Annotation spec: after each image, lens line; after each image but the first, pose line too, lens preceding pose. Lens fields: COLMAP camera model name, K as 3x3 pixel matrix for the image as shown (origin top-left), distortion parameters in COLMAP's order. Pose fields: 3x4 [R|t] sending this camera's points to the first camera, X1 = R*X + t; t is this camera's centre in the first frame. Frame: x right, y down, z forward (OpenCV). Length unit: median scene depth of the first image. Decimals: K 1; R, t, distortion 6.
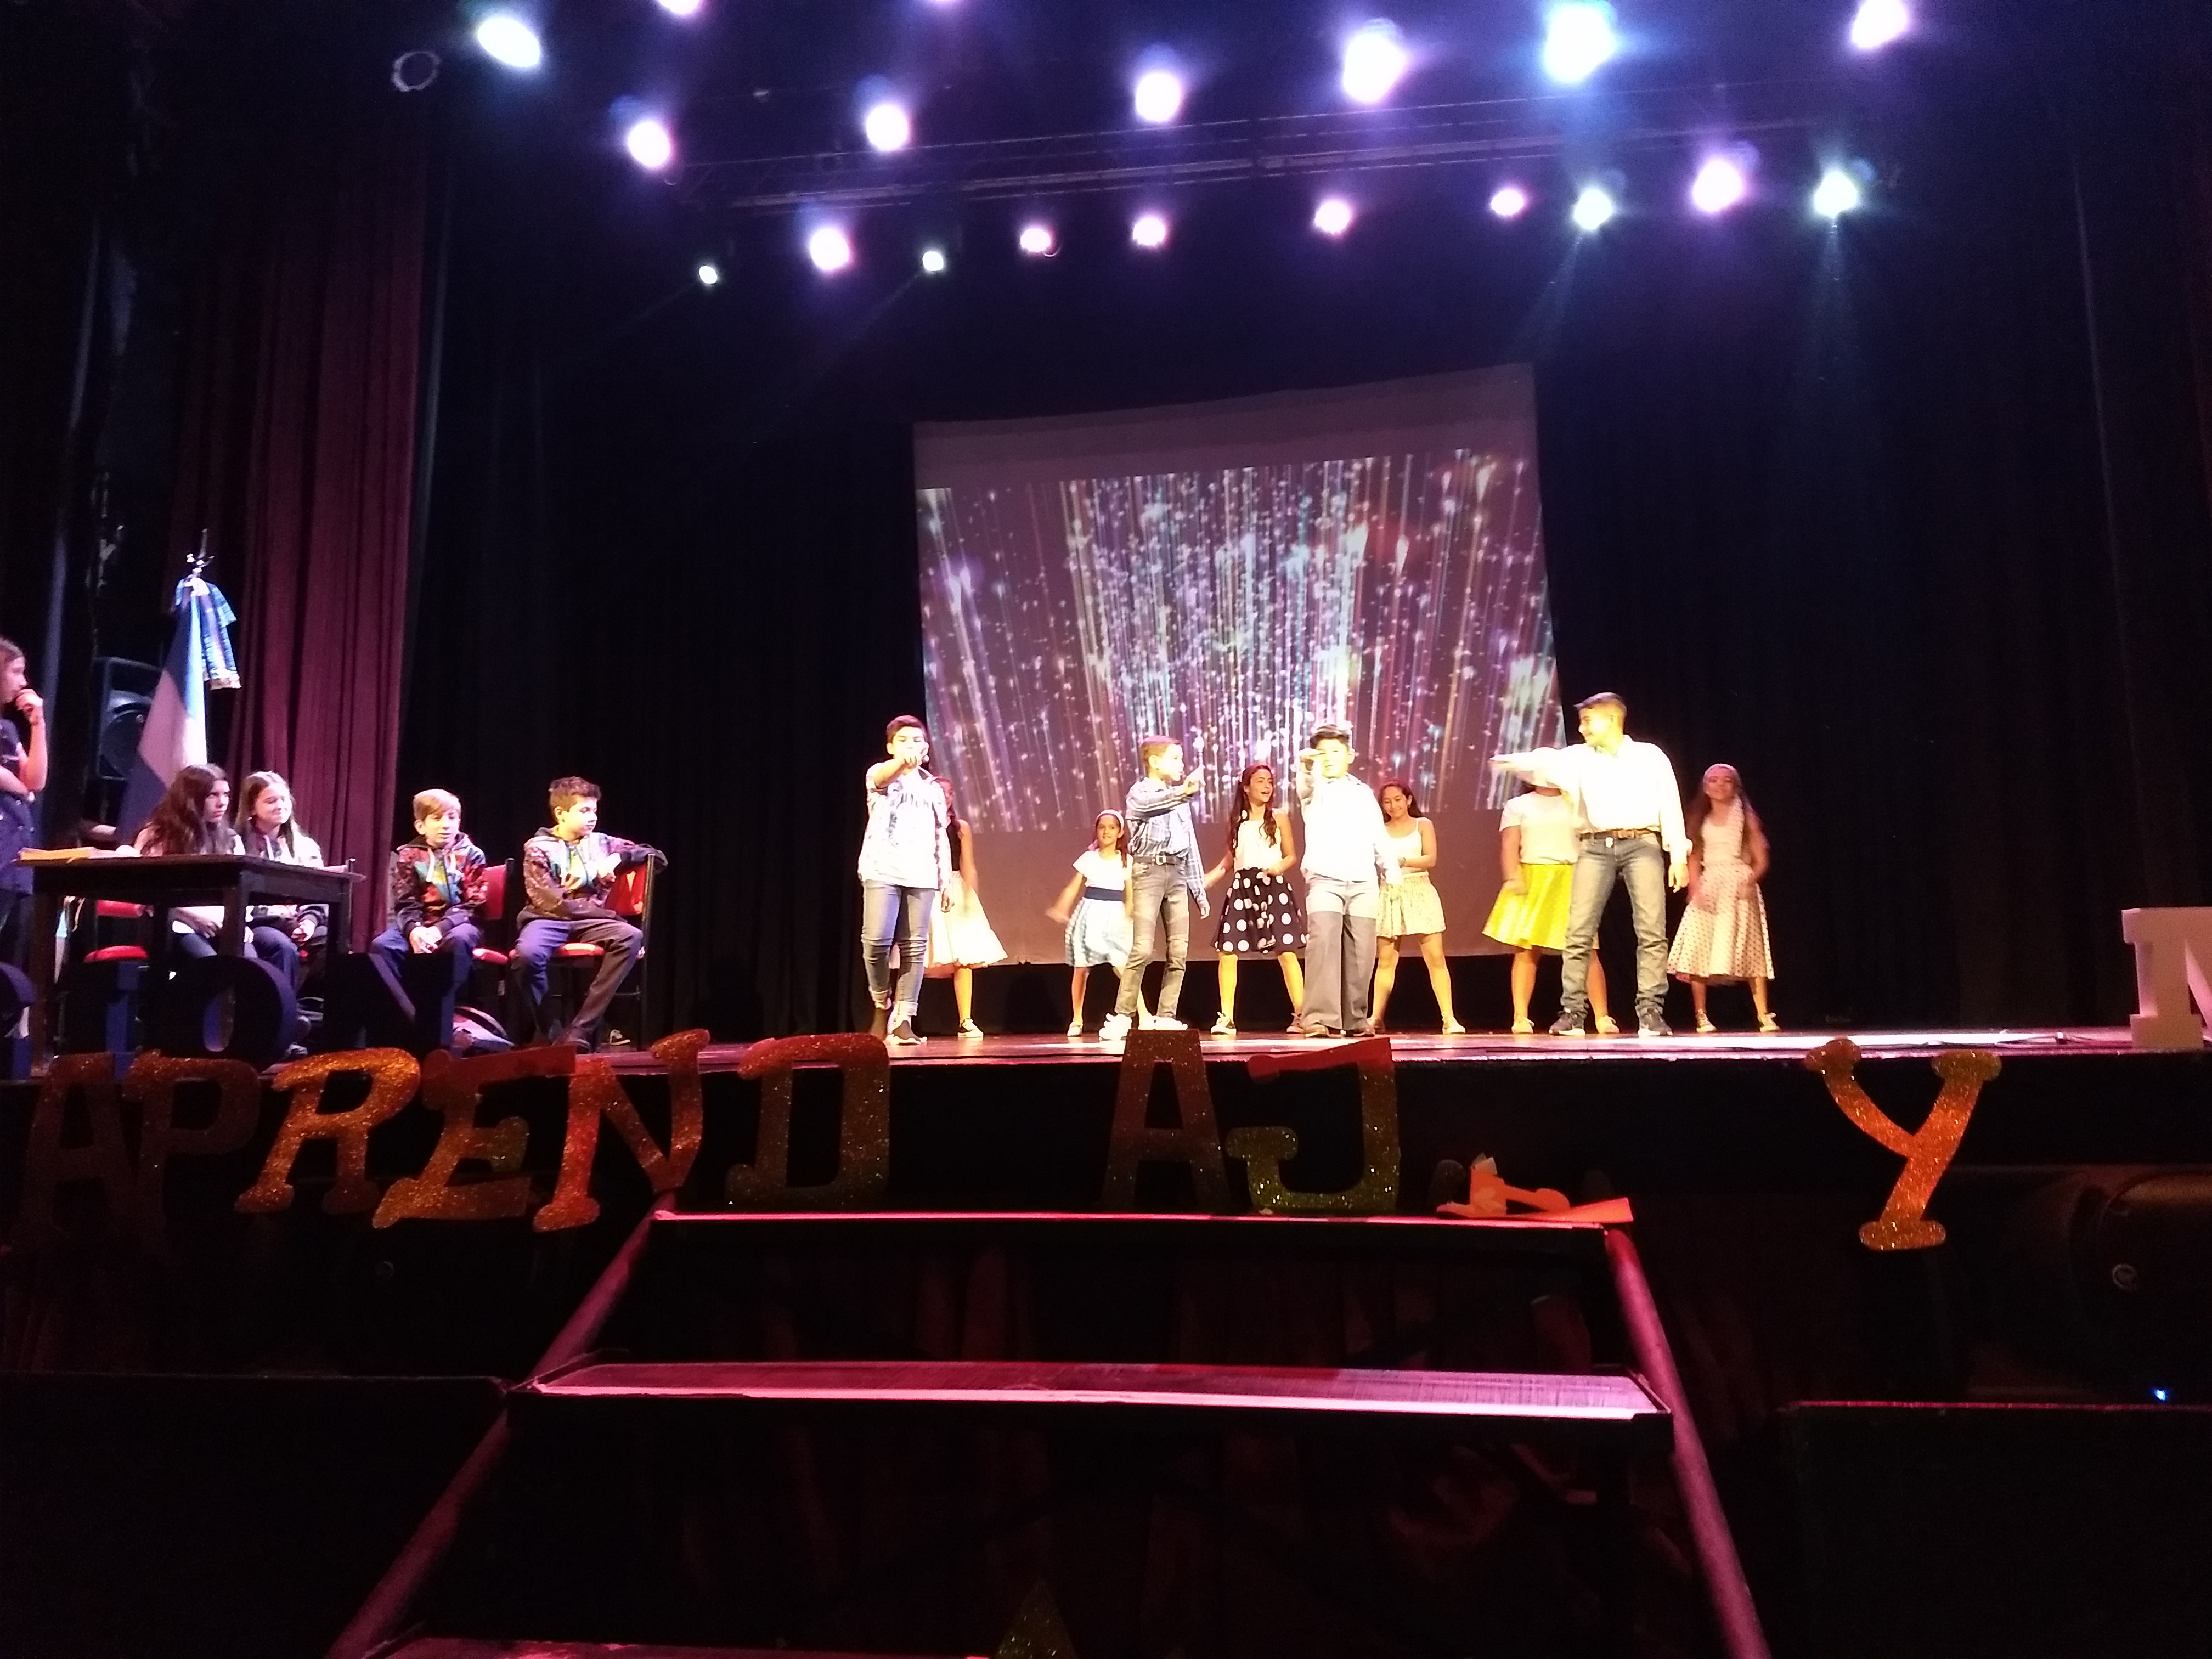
lens RADIAL K [[1659.0, 0, 1092.7], [0, 1659.0, 848.0], [0, 0, 1]] dist [0.070014, -0.103521]
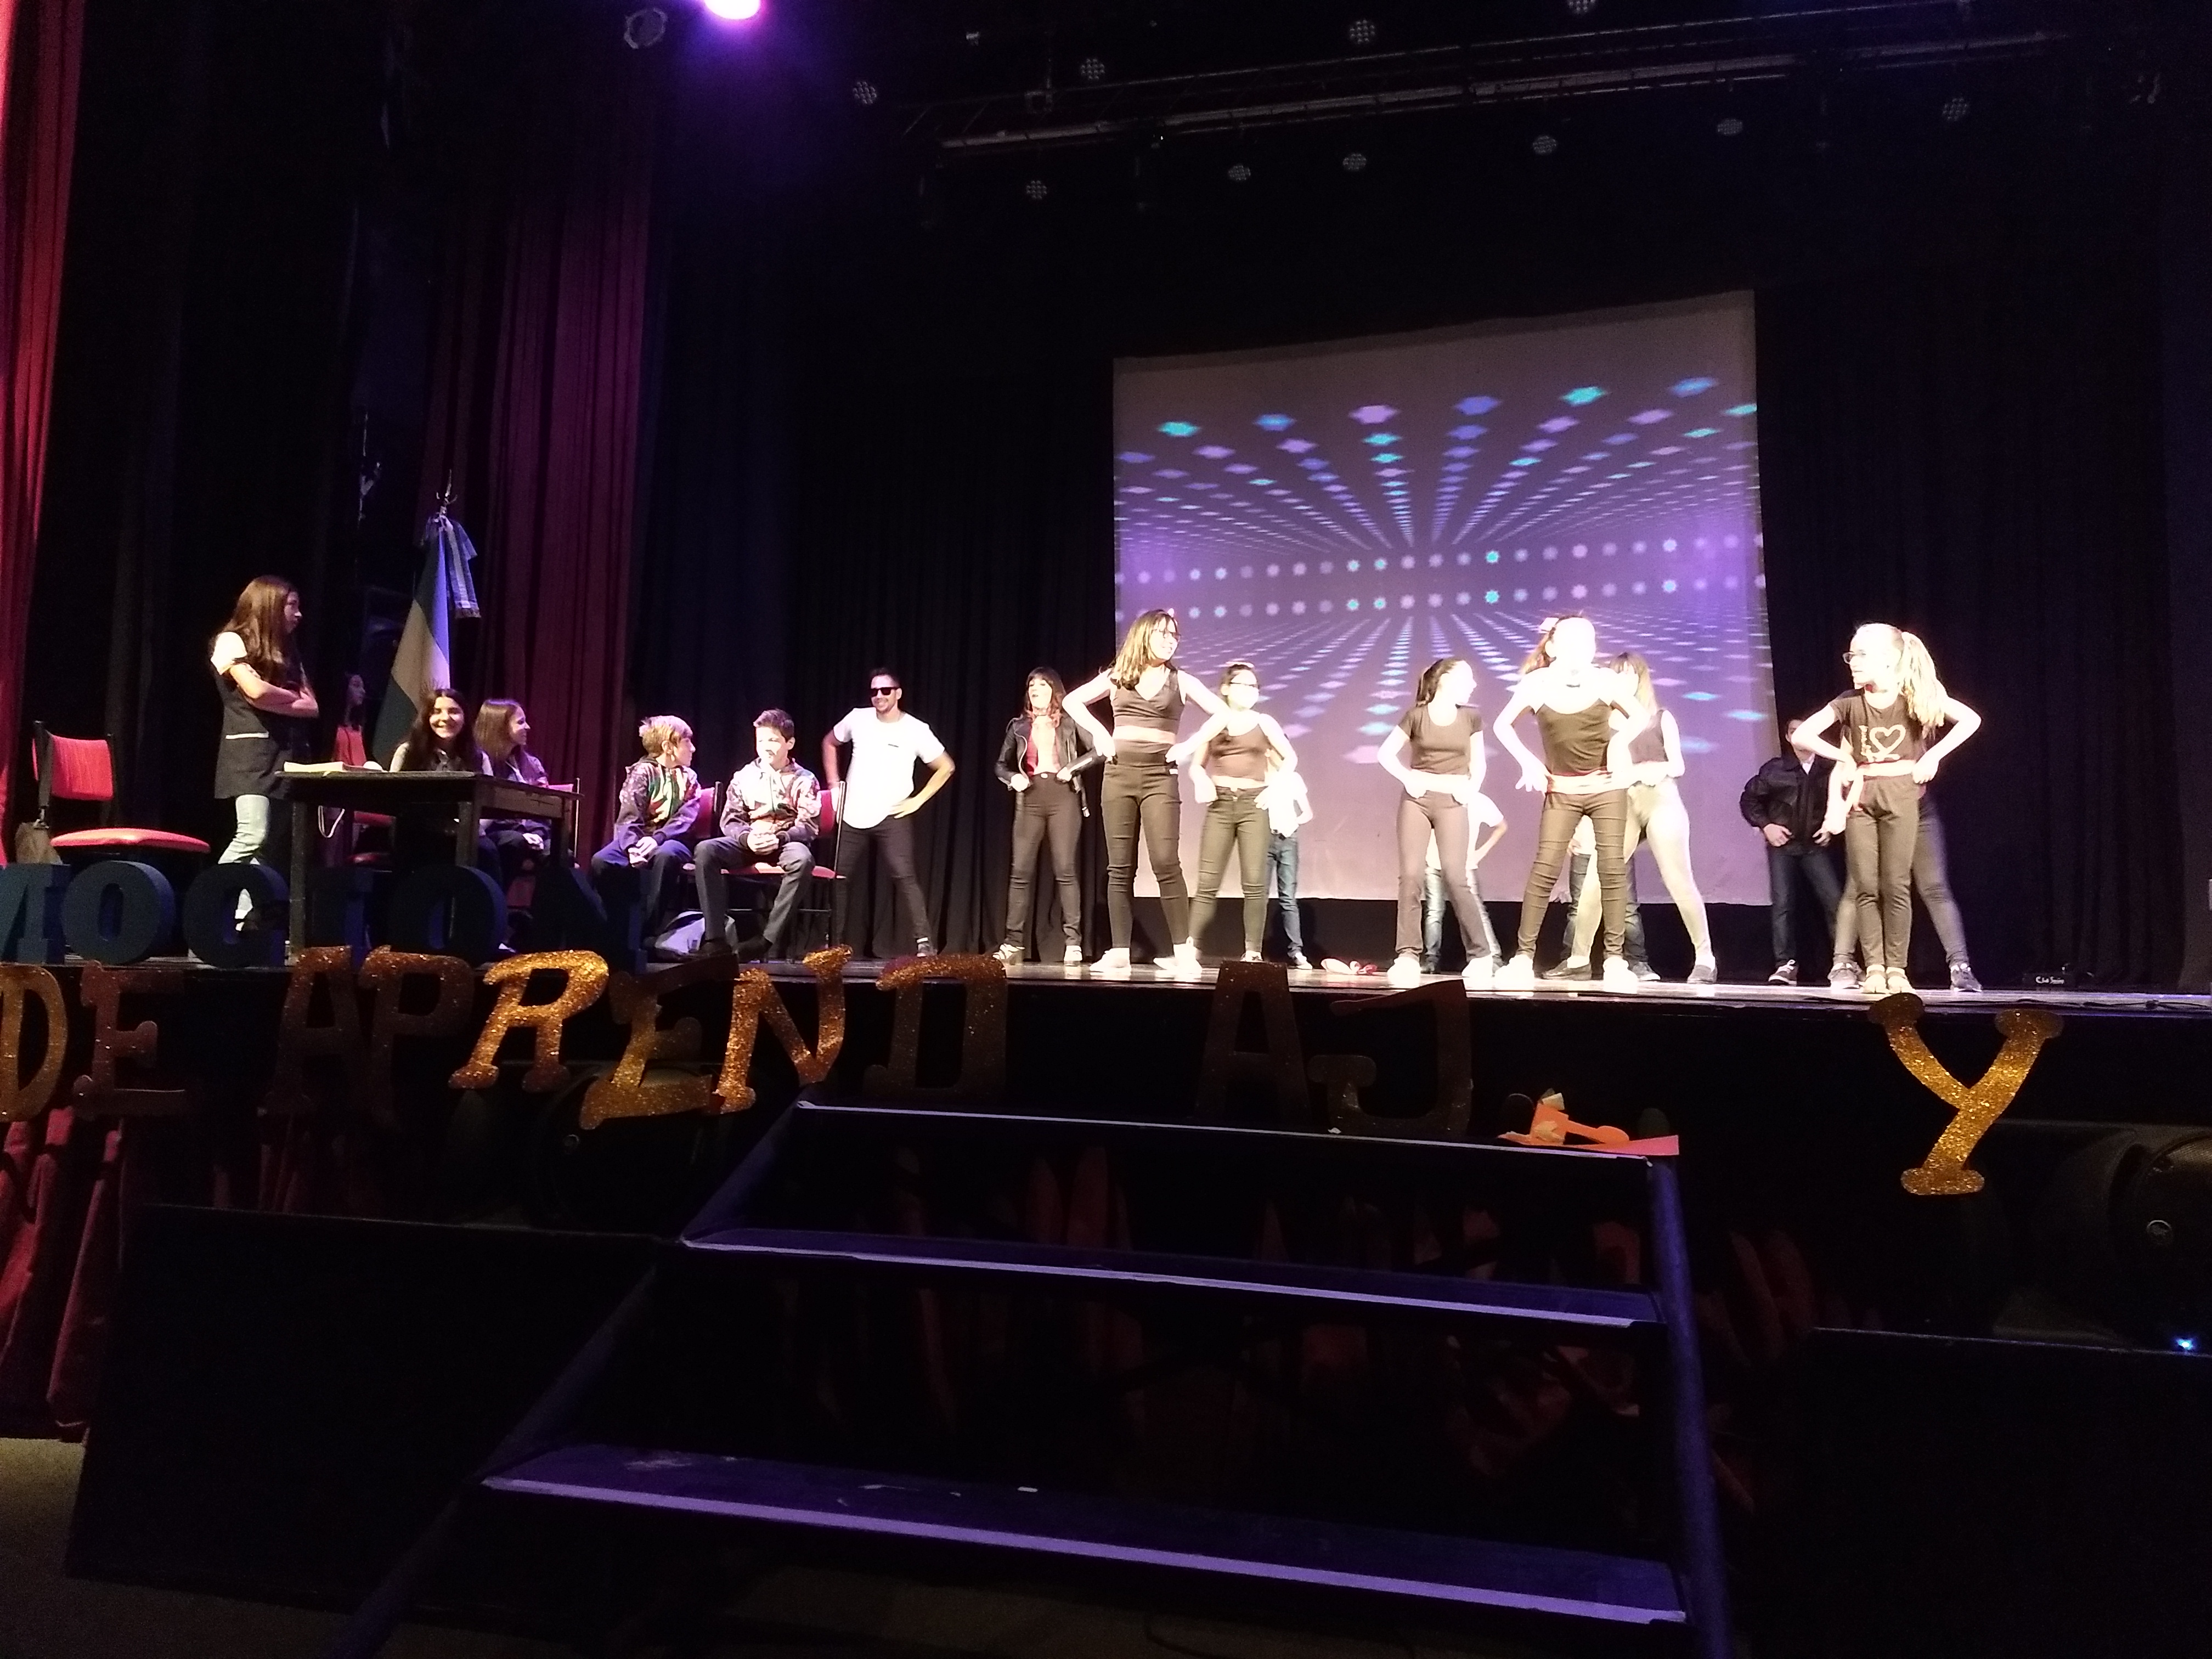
lens RADIAL K [[1659.0, 0, 1112.9], [0, 1659.0, 845.6], [0, 0, 1]] dist [0.070014, -0.103521]
pose [[0.992673, 0.029499, -0.117175, 0.071135], [-0.024473, 0.998727, 0.044098, -0.011012], [0.118327, -0.040907, 0.992132, -0.082523]]
